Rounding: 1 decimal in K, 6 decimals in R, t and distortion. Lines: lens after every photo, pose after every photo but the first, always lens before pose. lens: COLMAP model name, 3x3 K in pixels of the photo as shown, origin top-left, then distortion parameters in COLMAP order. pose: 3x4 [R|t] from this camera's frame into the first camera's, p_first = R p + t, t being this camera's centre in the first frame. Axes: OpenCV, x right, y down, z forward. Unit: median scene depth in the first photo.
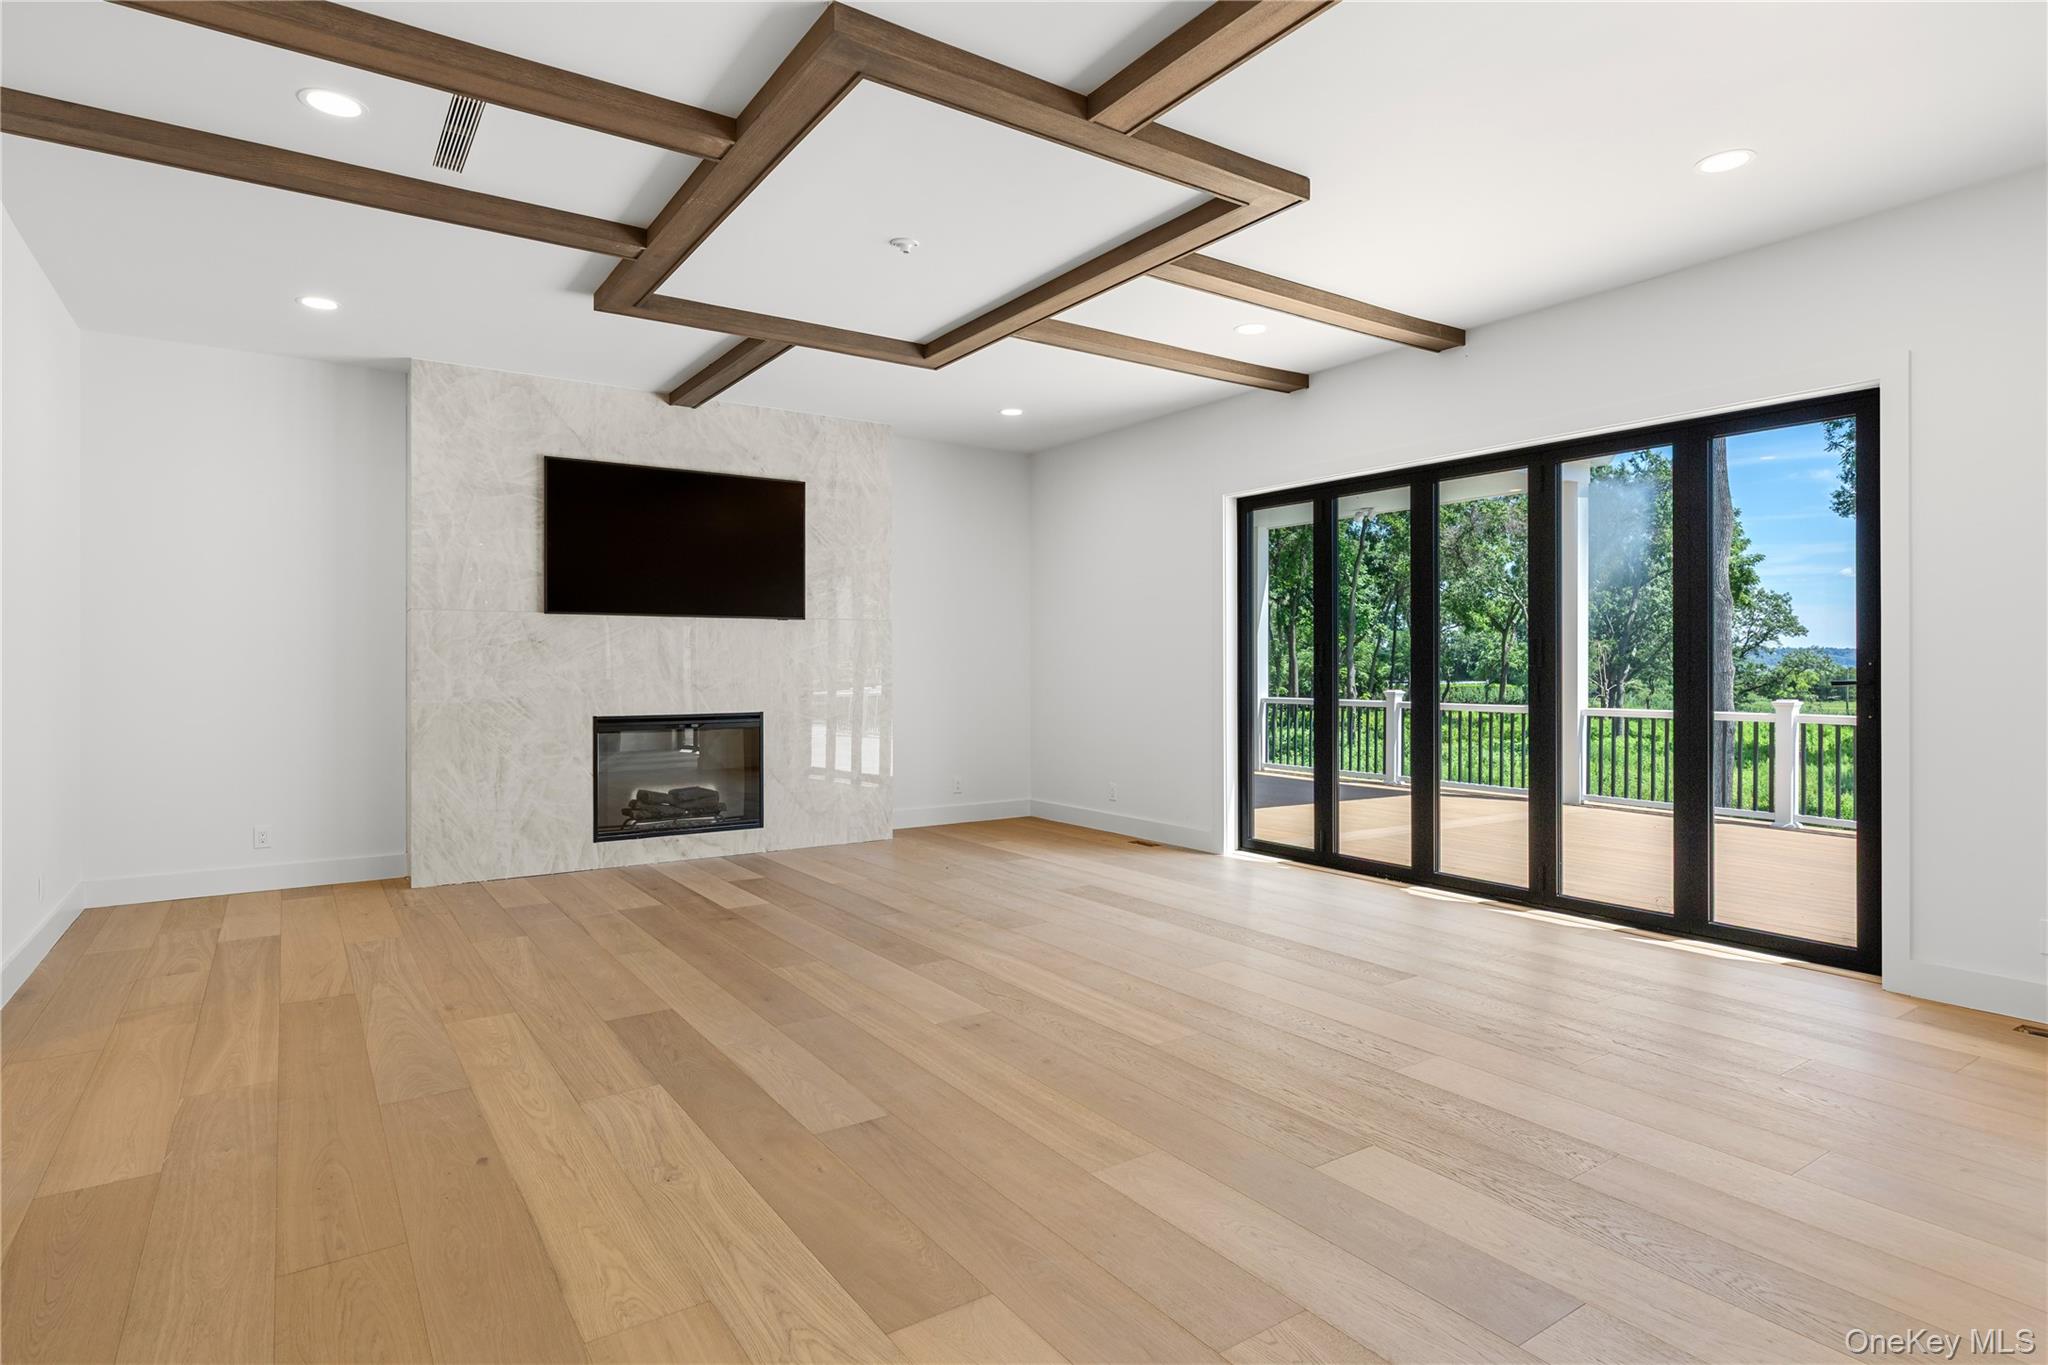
lens RADIAL K [[1079.0, 0, 1024.5], [0, 1079.0, 658.9], [0, 0, 1]] dist [0.000087, 0.000106]
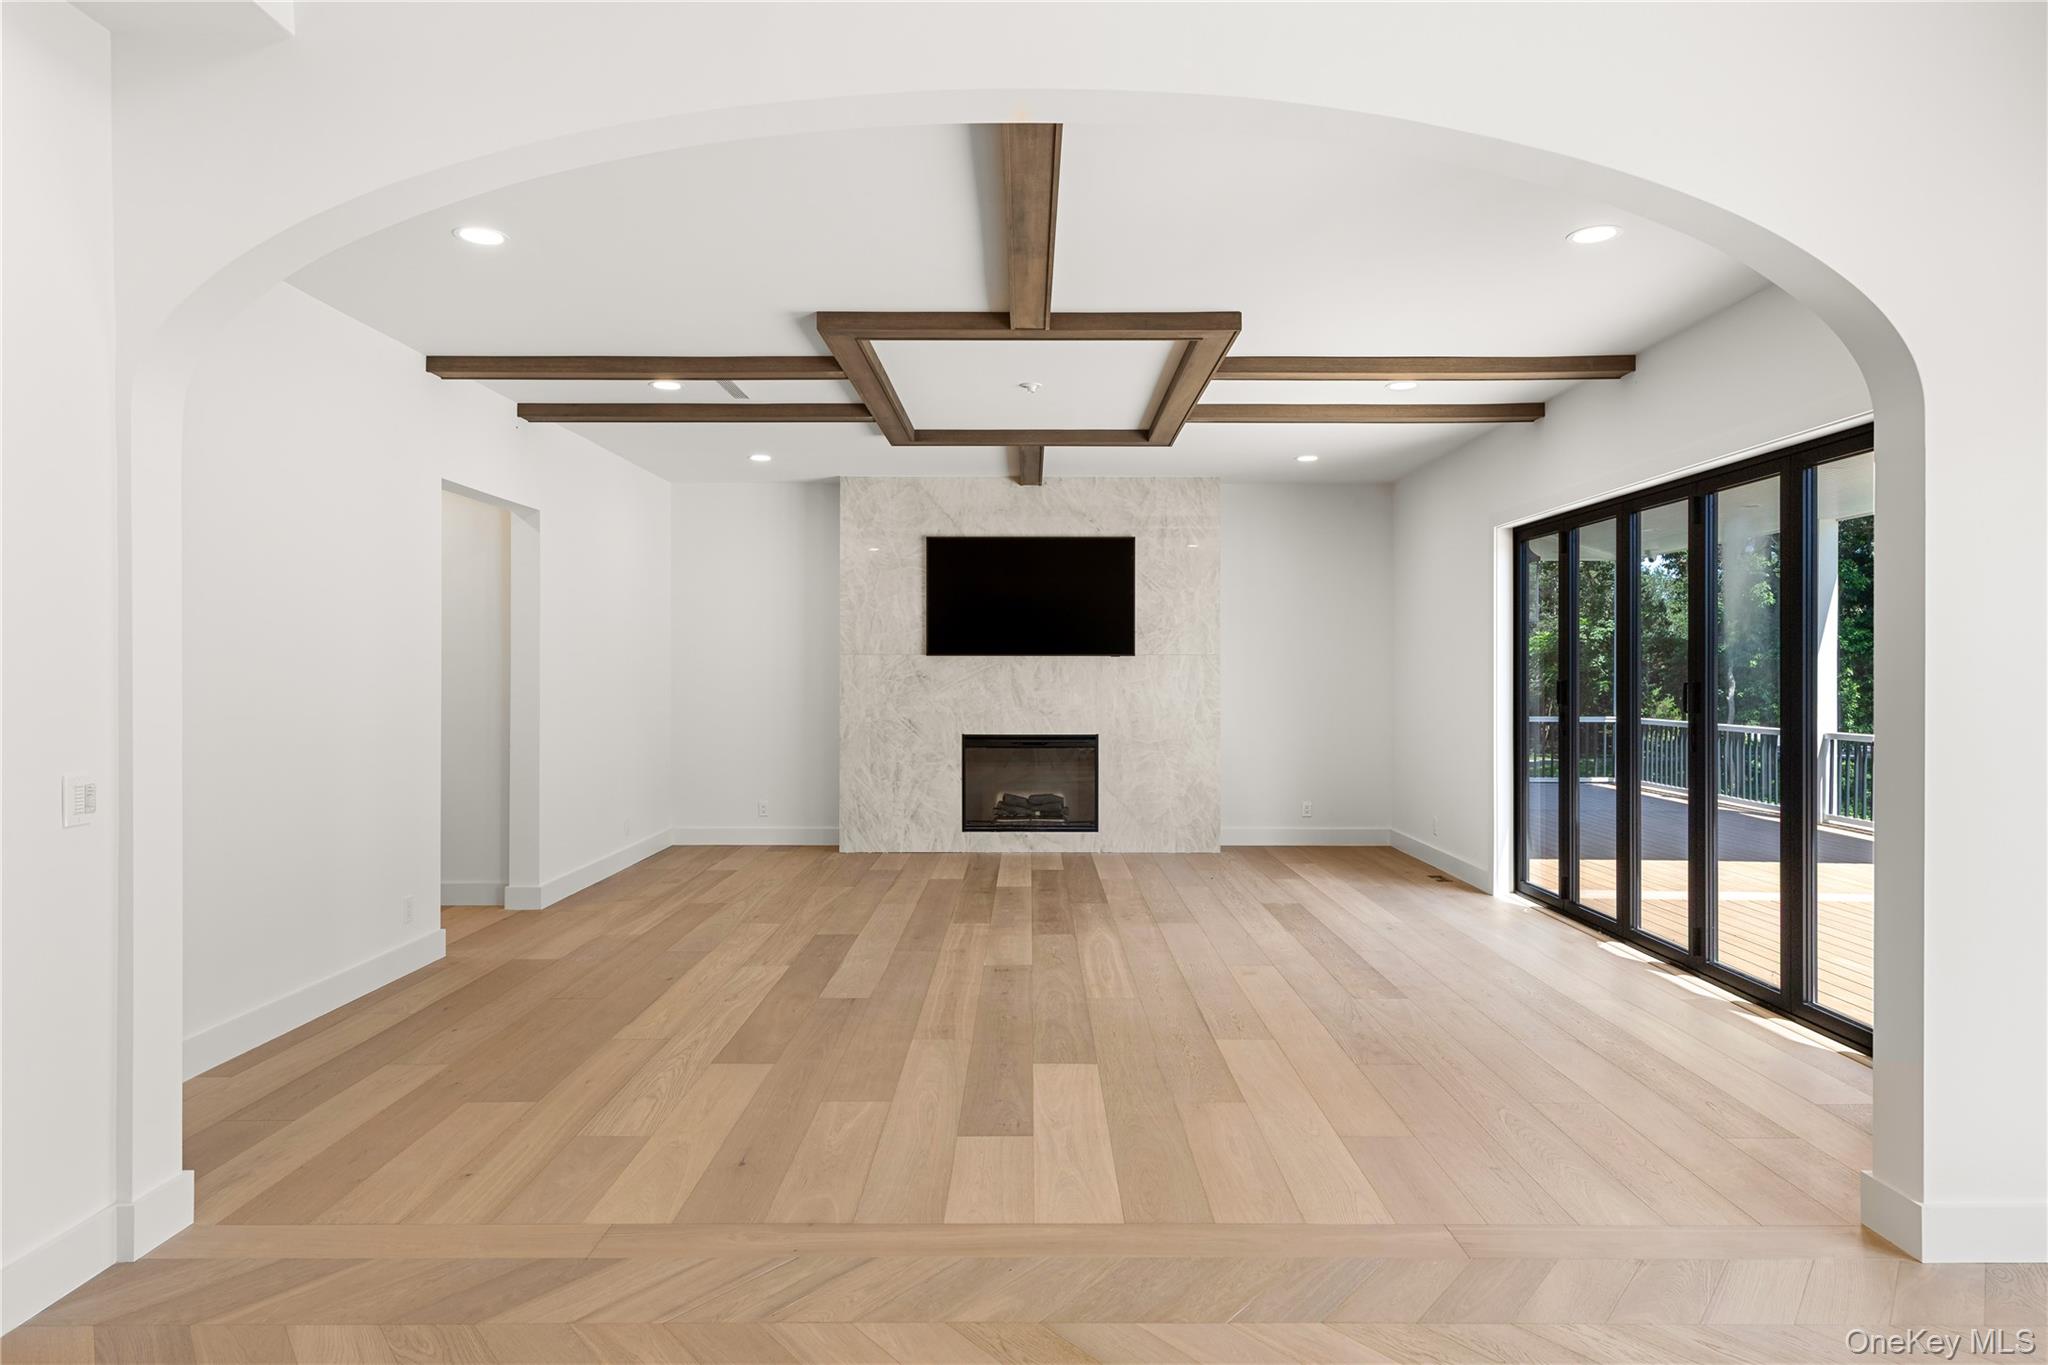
lens RADIAL K [[1202.9, 0, 1033.5], [0, 1202.9, 667.2], [0, 0, 1]] dist [0.002255, 0.000369]
pose [[0.826702, -0.000277, -0.562640, 0.509879], [0.001138, 0.999999, 0.001179, -0.030181], [0.562639, -0.001615, 0.826701, -0.152268]]
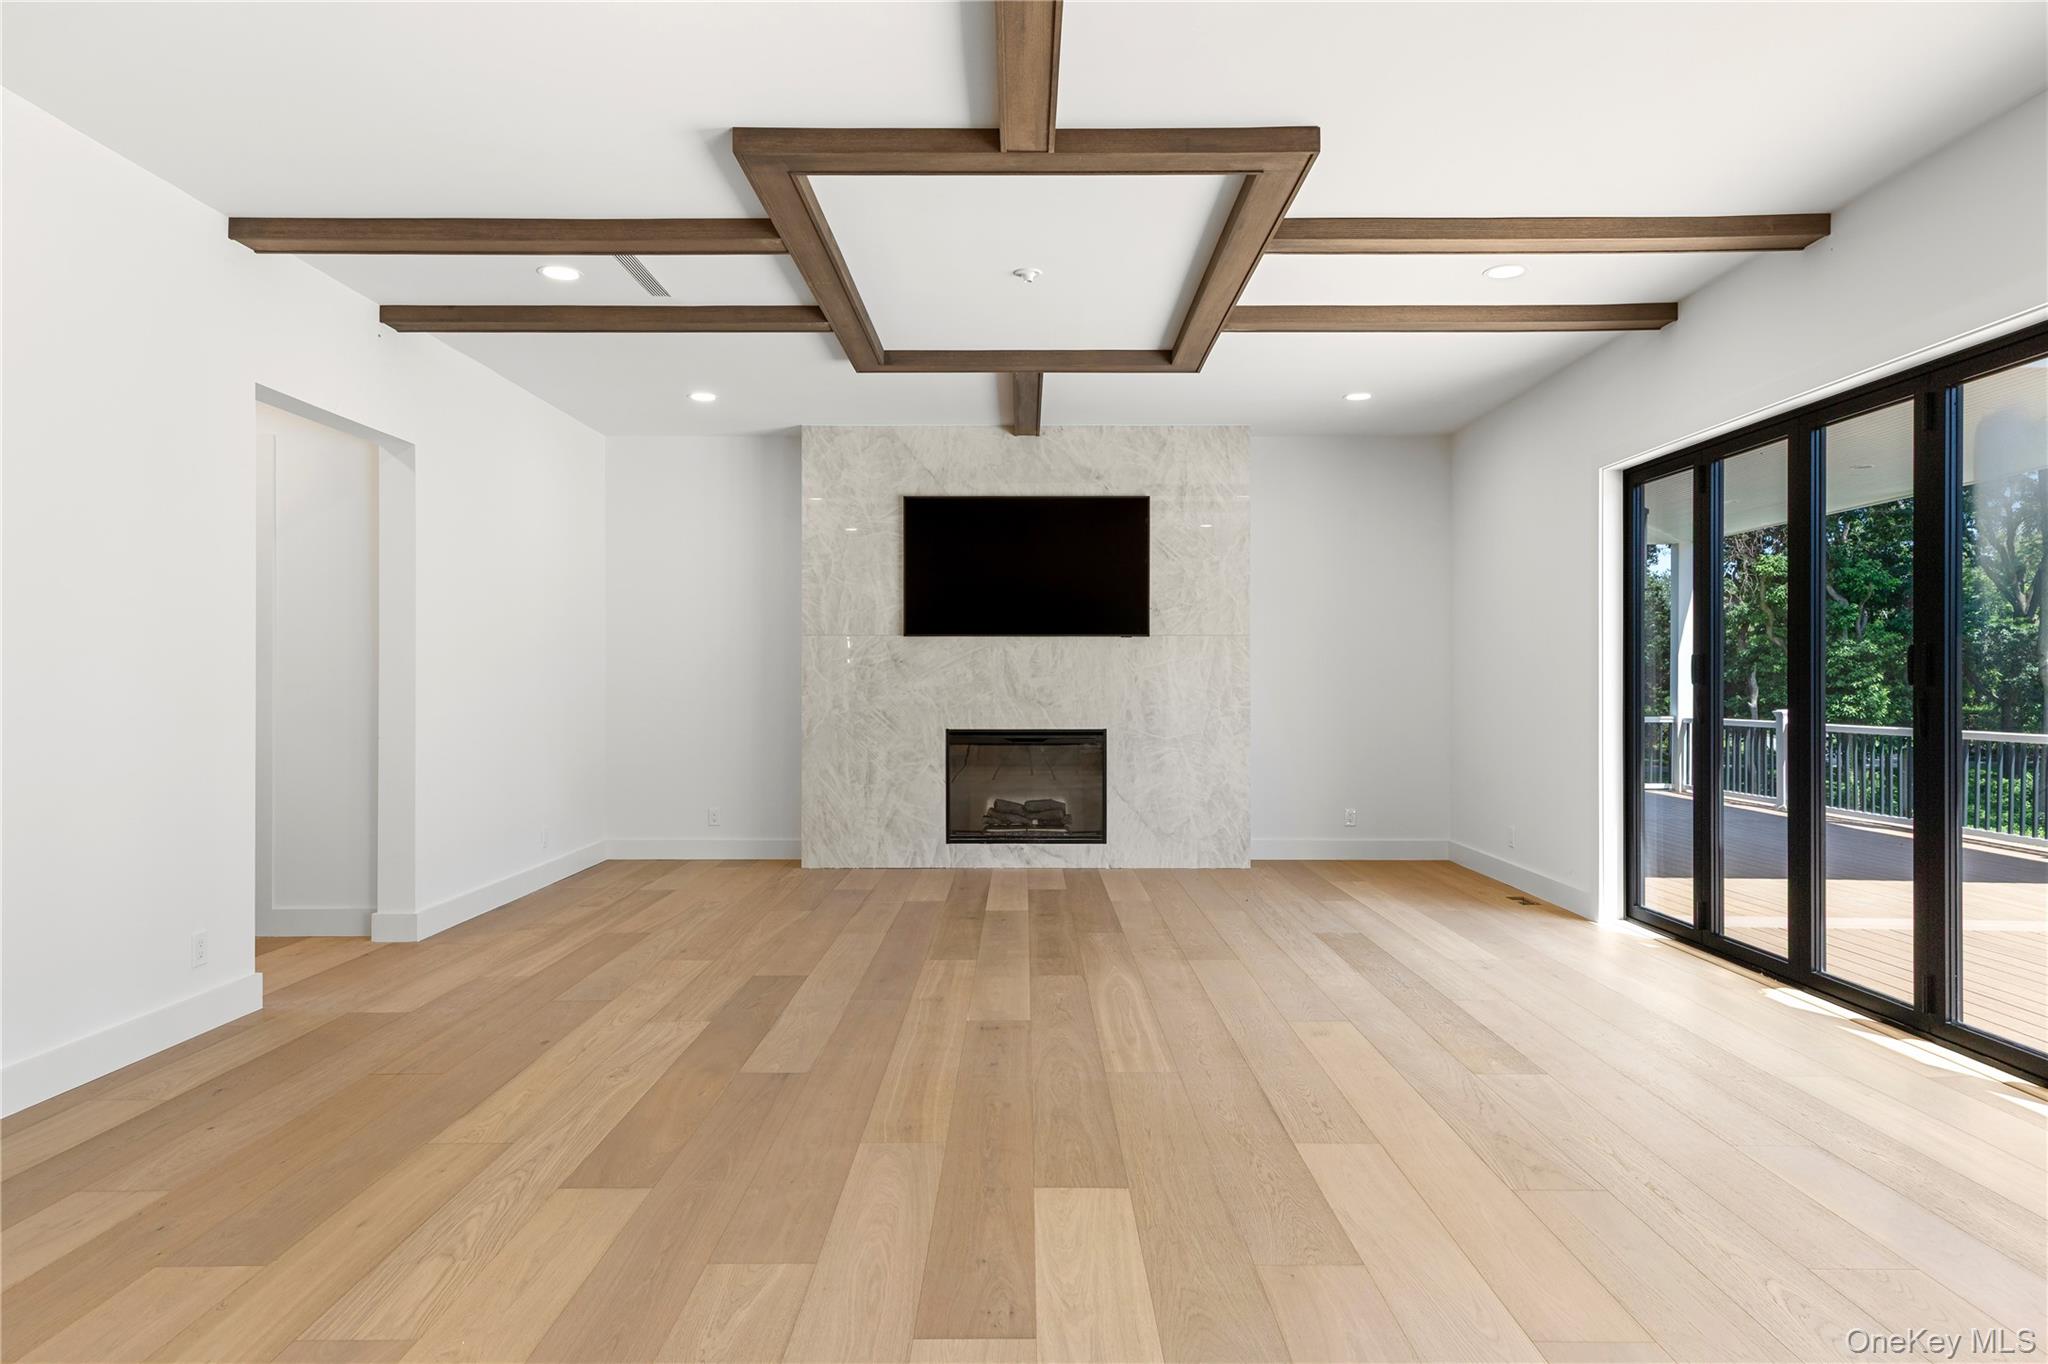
lens RADIAL K [[1208.3, 0, 1024.0], [0, 1208.3, 682.0], [0, 0, 1]] dist [0.014069, 0.000157]
pose [[0.824994, 0.001209, -0.565140, 0.381994], [0.001936, 0.999986, 0.004966, -0.000467], [0.565138, -0.005192, 0.824980, 0.031109]]
